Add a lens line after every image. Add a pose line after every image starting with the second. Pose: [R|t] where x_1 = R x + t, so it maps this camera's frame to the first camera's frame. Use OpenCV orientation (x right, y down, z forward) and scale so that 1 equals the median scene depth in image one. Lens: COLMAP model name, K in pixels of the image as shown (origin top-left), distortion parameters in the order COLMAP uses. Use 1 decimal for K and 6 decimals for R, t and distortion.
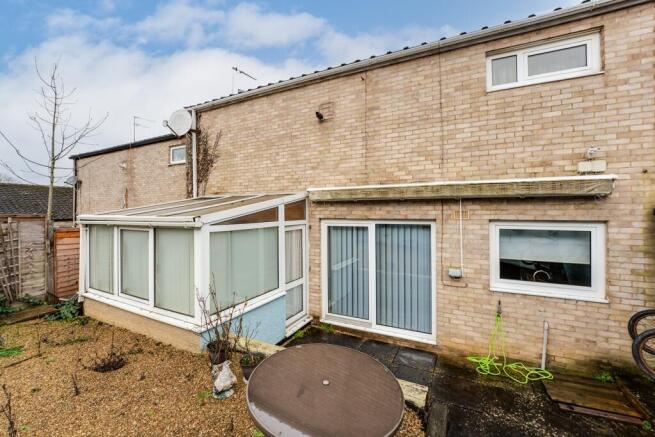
lens RADIAL K [[276.6, 0, 328.3], [0, 276.6, 209.8], [0, 0, 1]] dist [-0.002705, -0.000287]
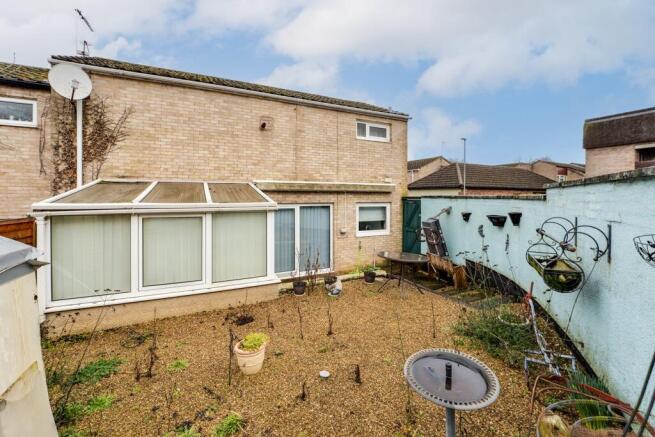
lens RADIAL K [[269.6, 0, 325.9], [0, 269.6, 201.4], [0, 0, 1]] dist [0.000006, -0.000071]
pose [[0.610543, -0.009632, 0.791925, -1.022726], [-0.008344, 0.999792, 0.018593, -0.005656], [-0.791939, -0.017959, 0.610336, -0.028736]]
